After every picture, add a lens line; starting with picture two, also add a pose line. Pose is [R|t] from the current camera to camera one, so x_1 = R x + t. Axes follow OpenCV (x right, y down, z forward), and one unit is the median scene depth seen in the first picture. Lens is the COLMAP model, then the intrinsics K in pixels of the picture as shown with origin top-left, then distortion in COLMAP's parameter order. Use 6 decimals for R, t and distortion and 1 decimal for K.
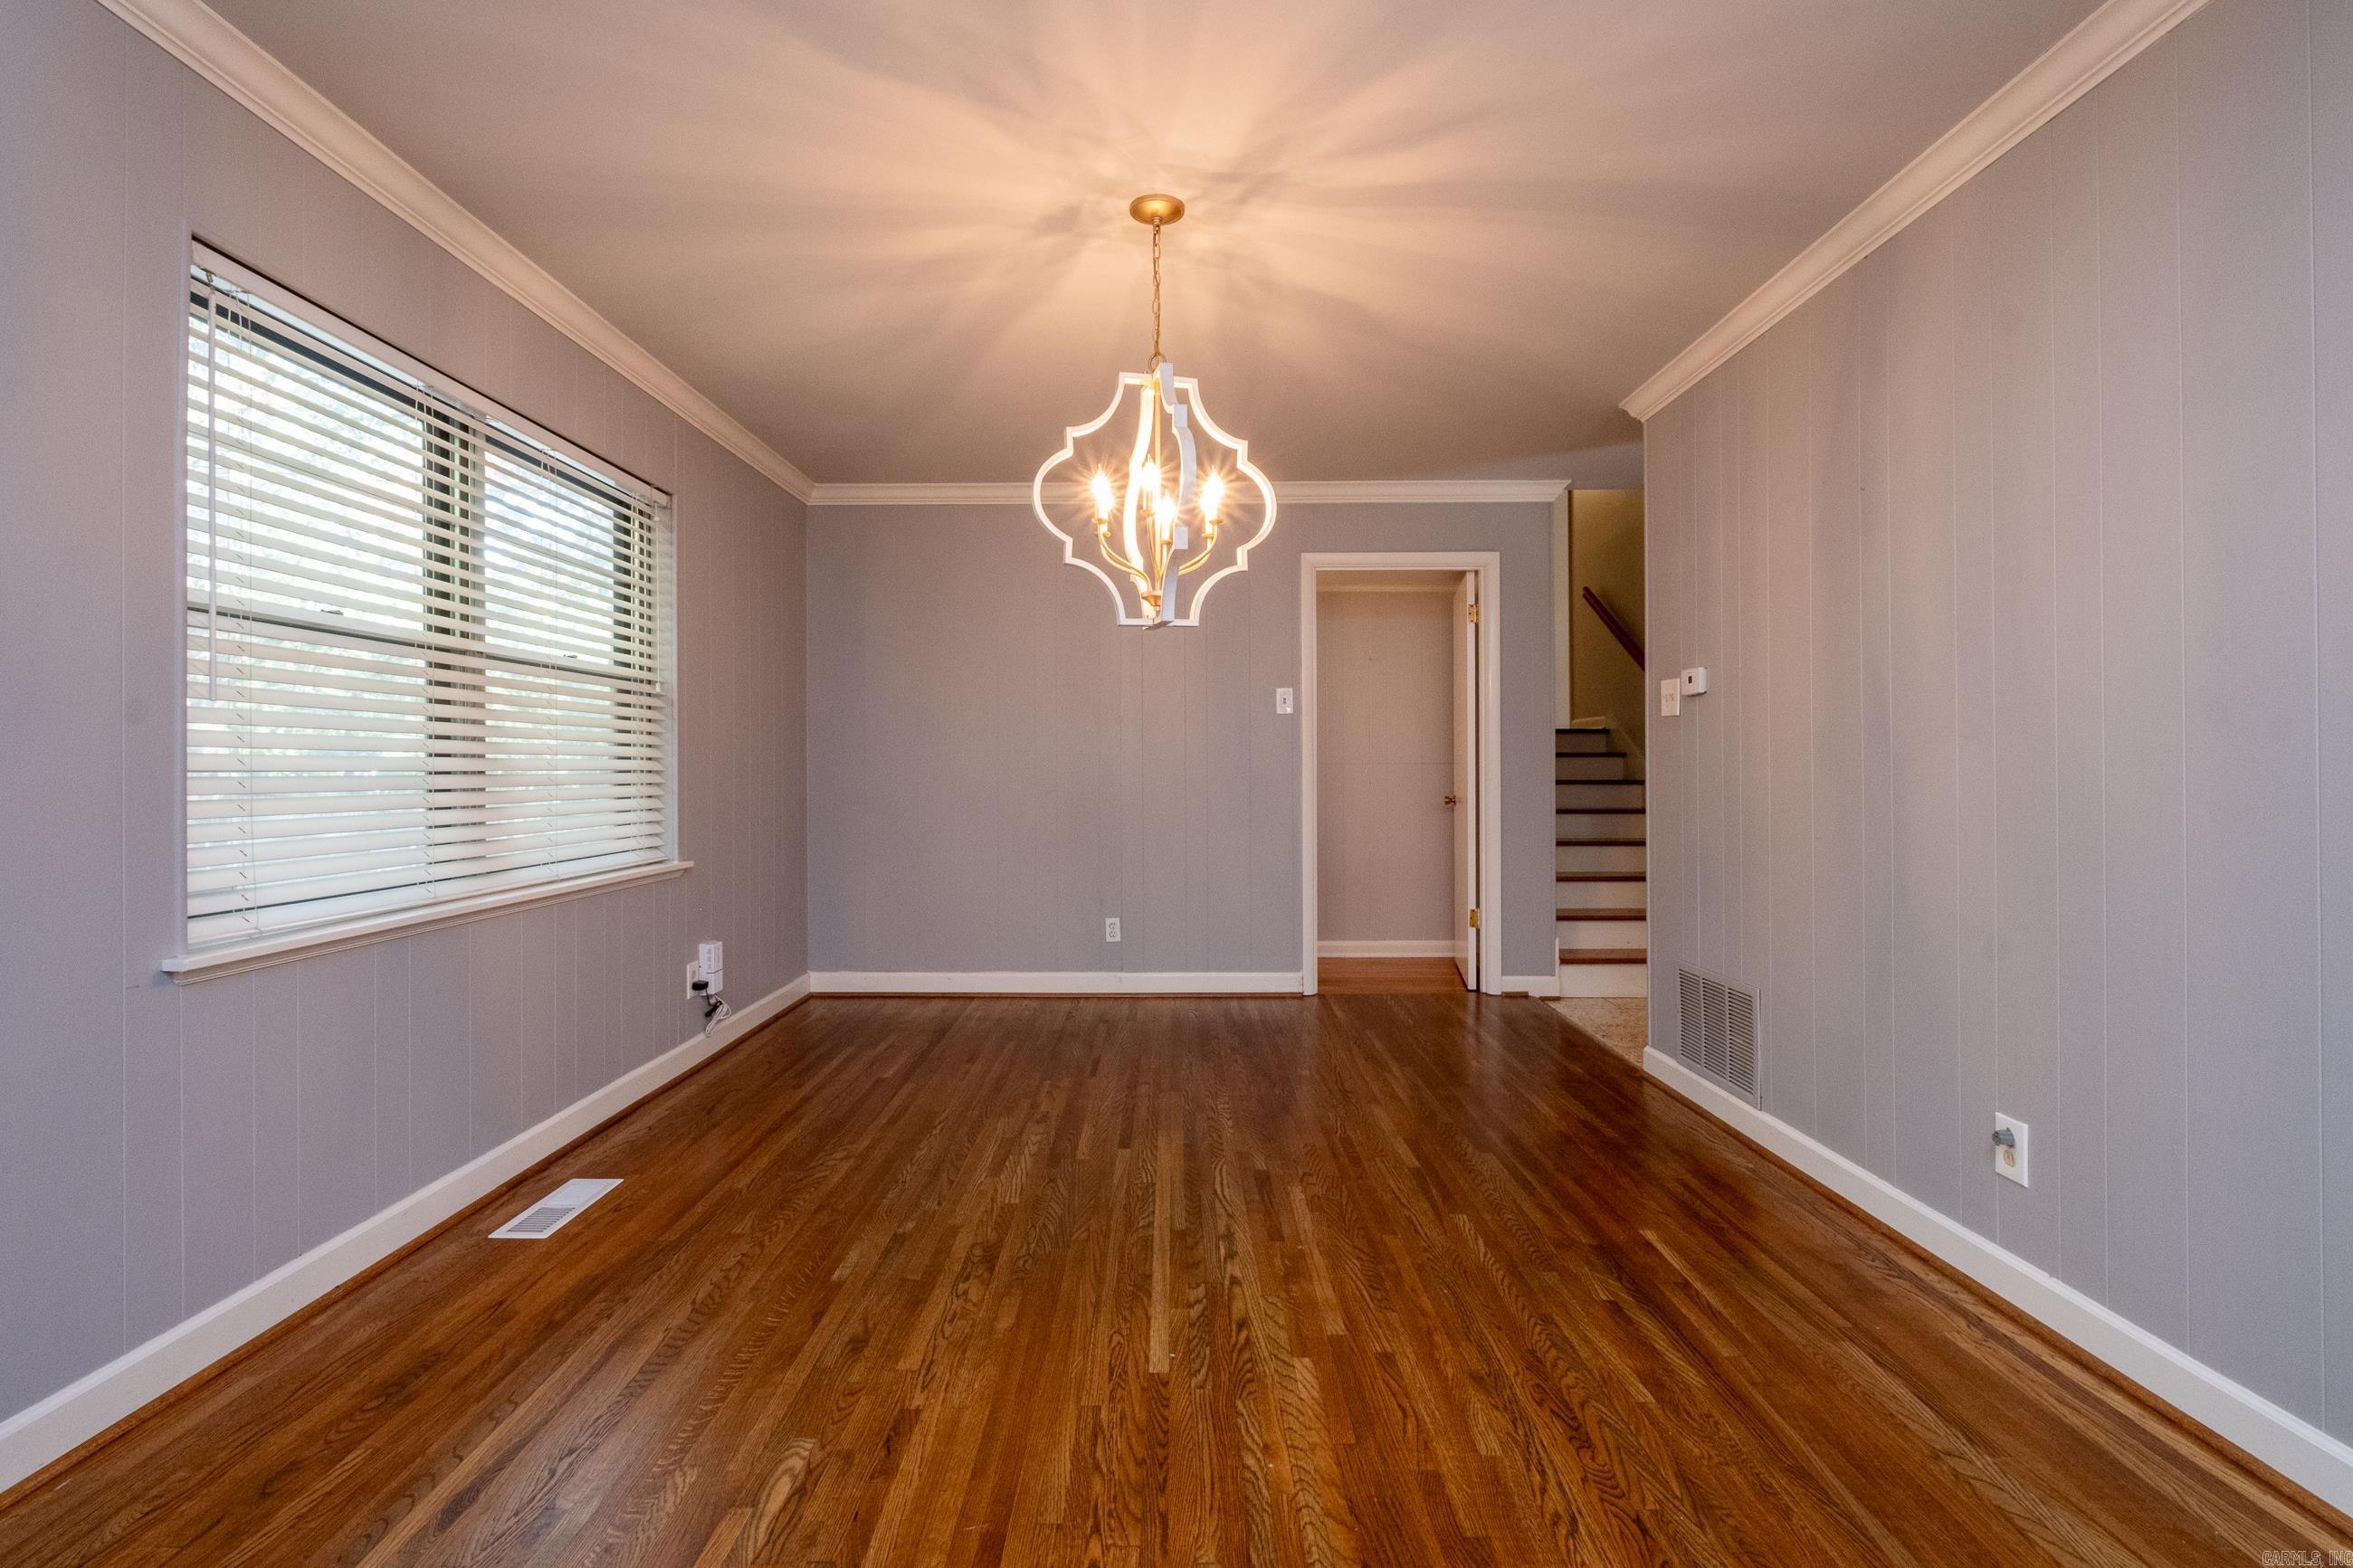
lens RADIAL K [[1040.9, 0, 1167.8], [0, 1040.9, 763.0], [0, 0, 1]] dist [-0.001683, -0.000180]
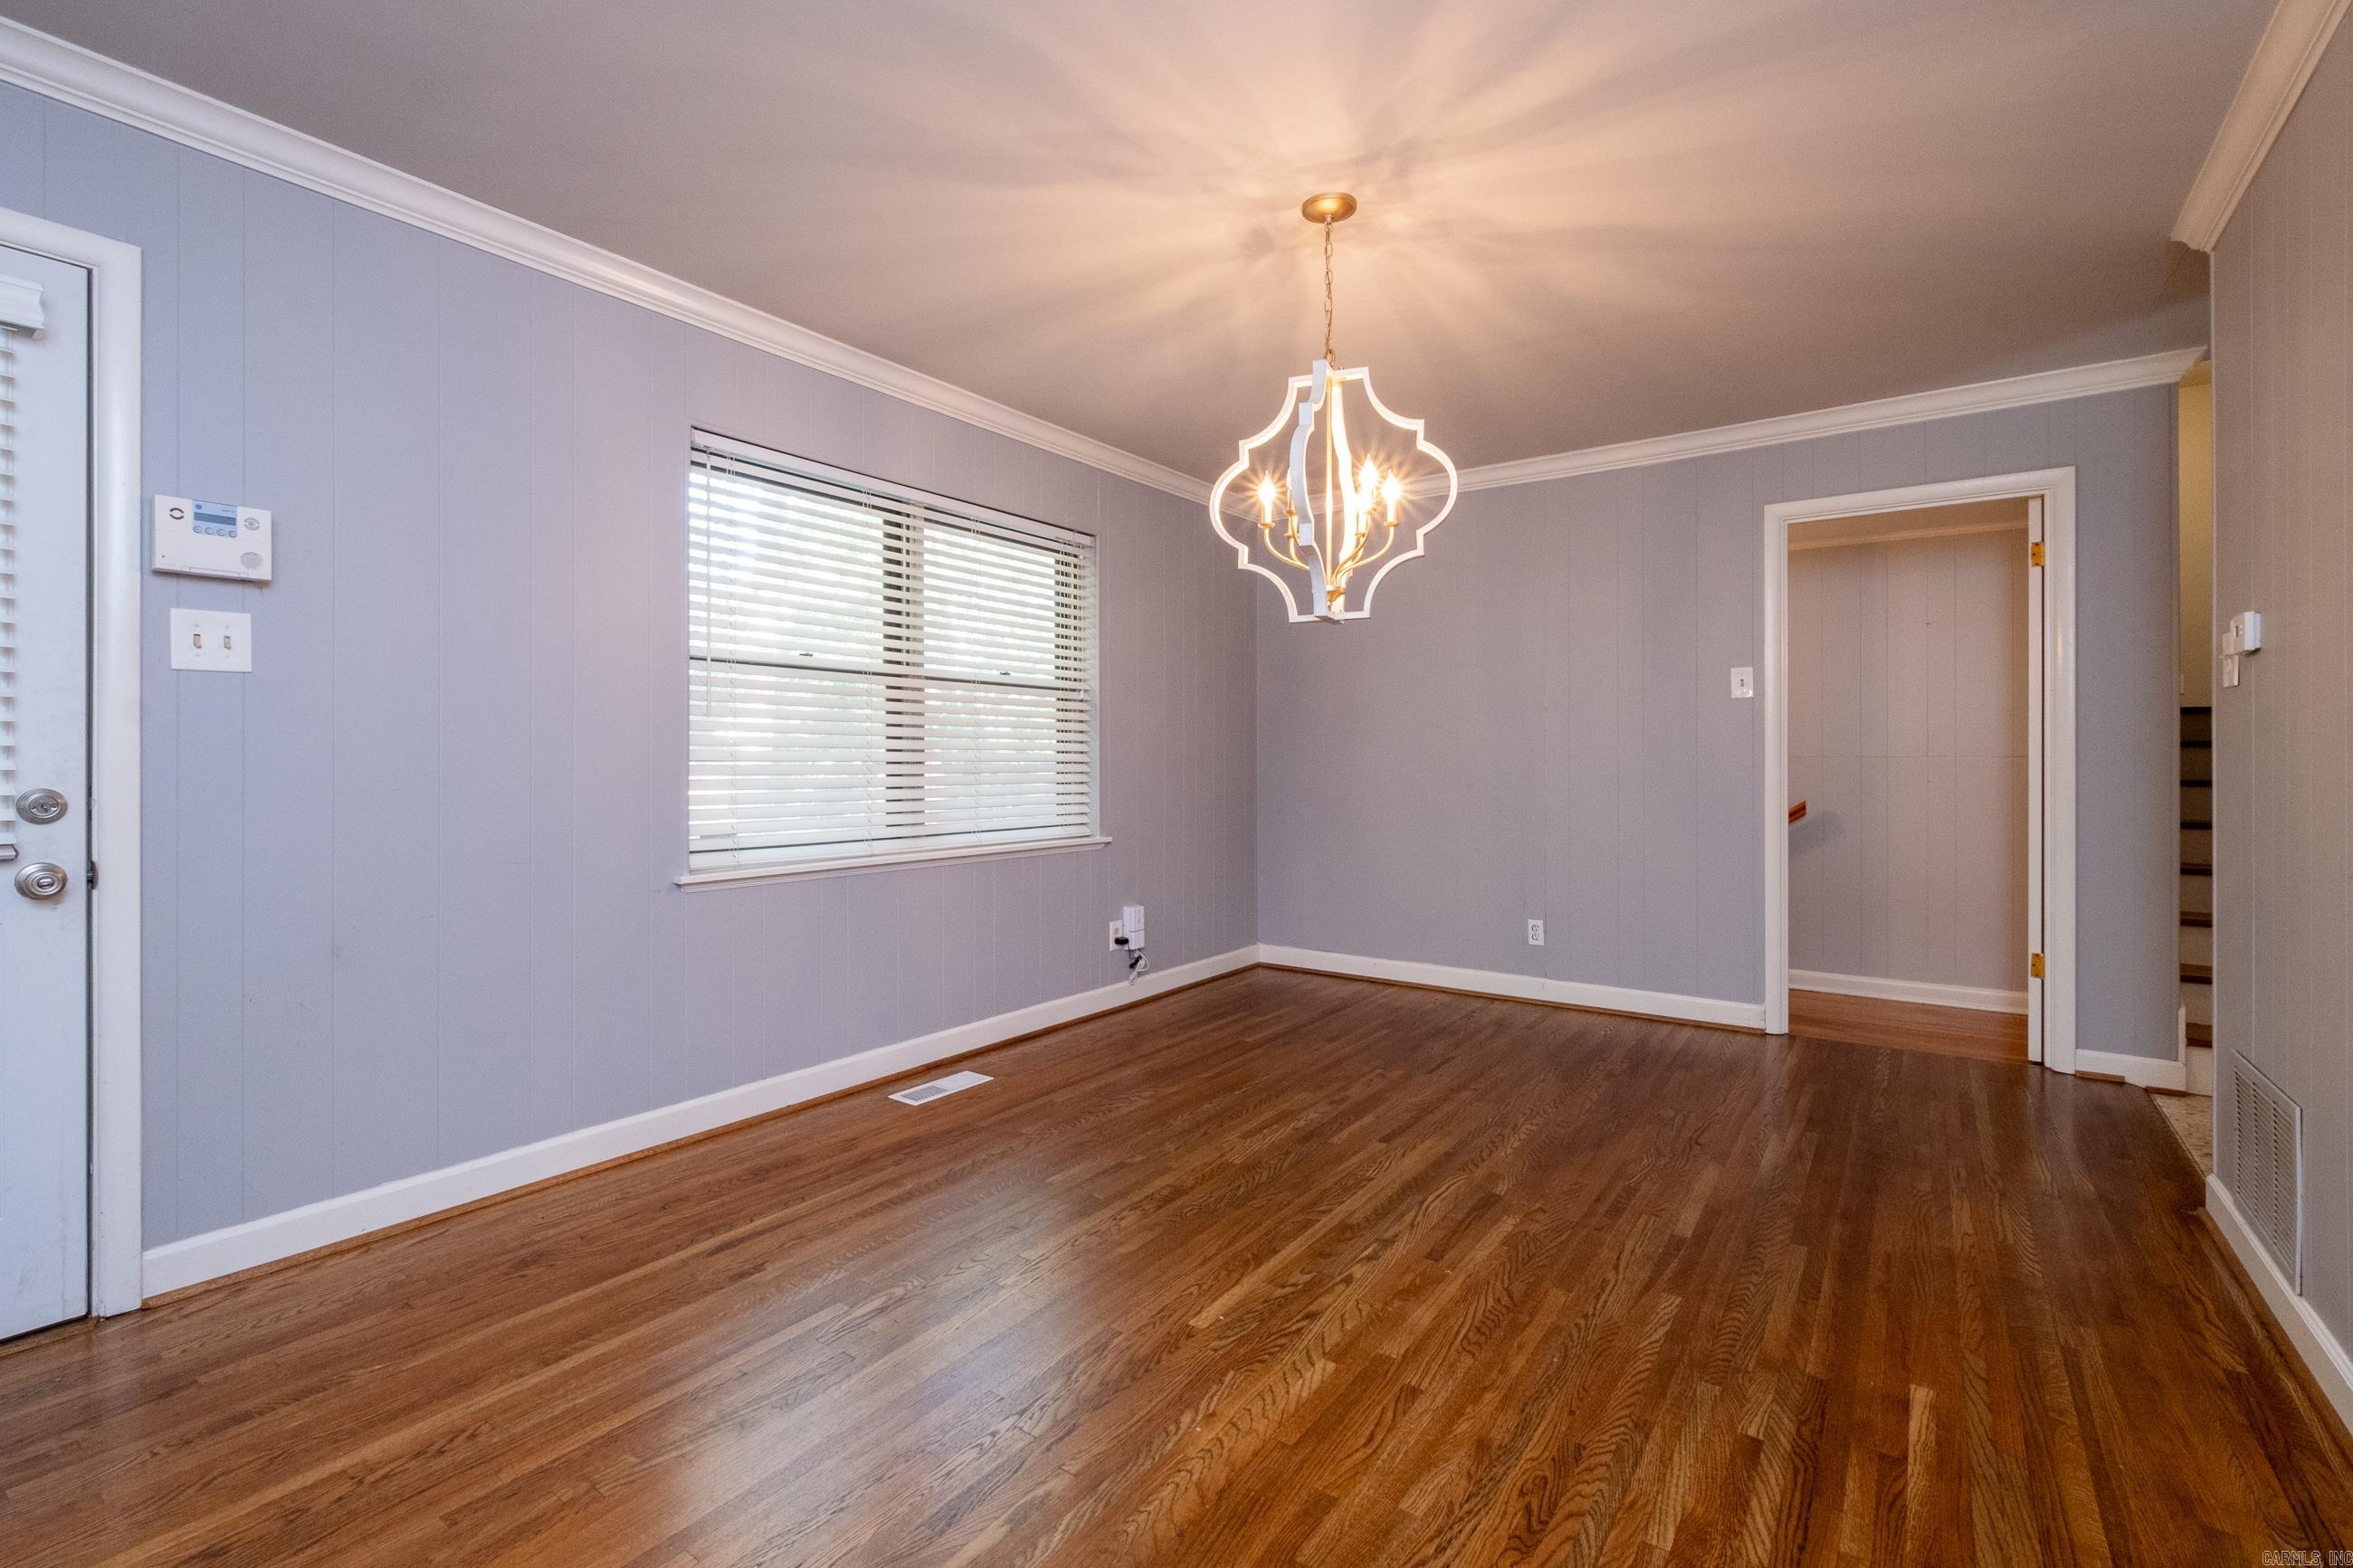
lens RADIAL K [[1035.7, 0, 1176.3], [0, 1035.7, 758.1], [0, 0, 1]] dist [-0.001910, -0.000278]
pose [[0.816349, 0.002243, -0.577554, 0.438930], [-0.000601, 0.999995, 0.003033, -0.000984], [0.577558, -0.002129, 0.816347, 0.090959]]
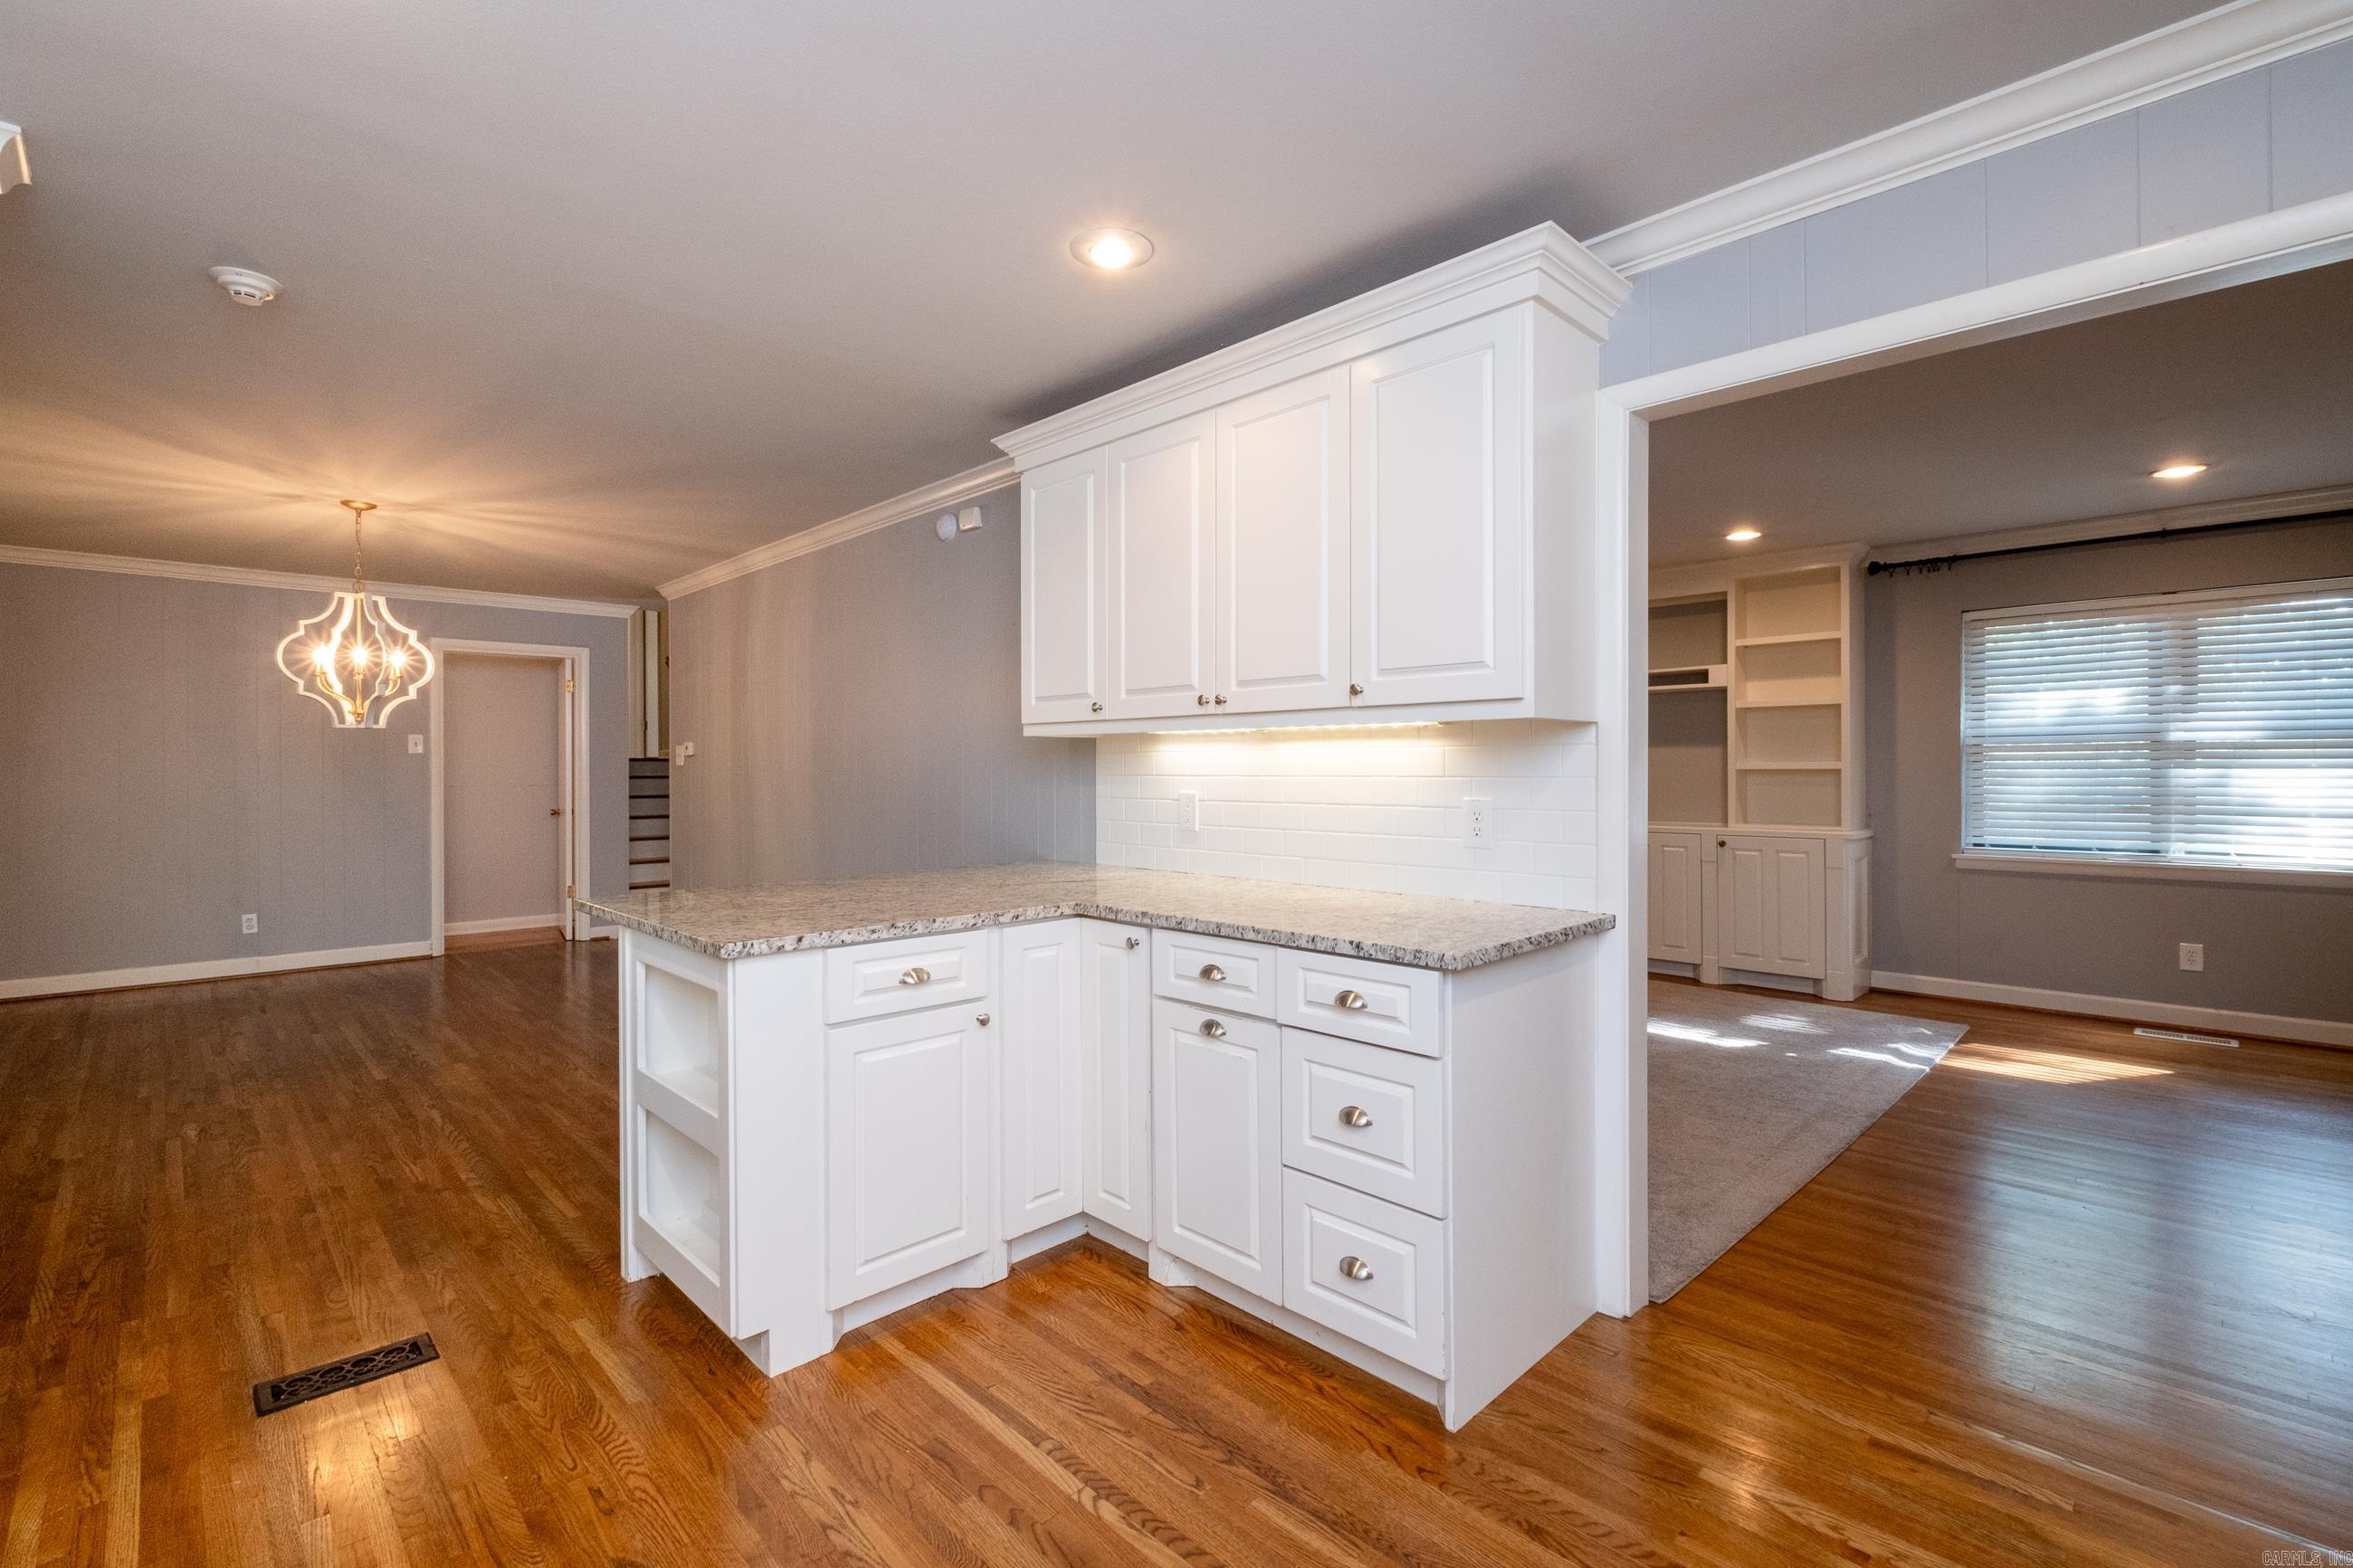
lens RADIAL K [[1036.0, 0, 1176.0], [0, 1036.0, 773.3], [0, 0, 1]] dist [-0.007938, -0.000262]
pose [[0.708213, -0.001421, 0.705997, -0.271092], [-0.004391, 0.999970, 0.006418, -0.066978], [-0.705985, -0.007645, 0.708186, -1.311735]]
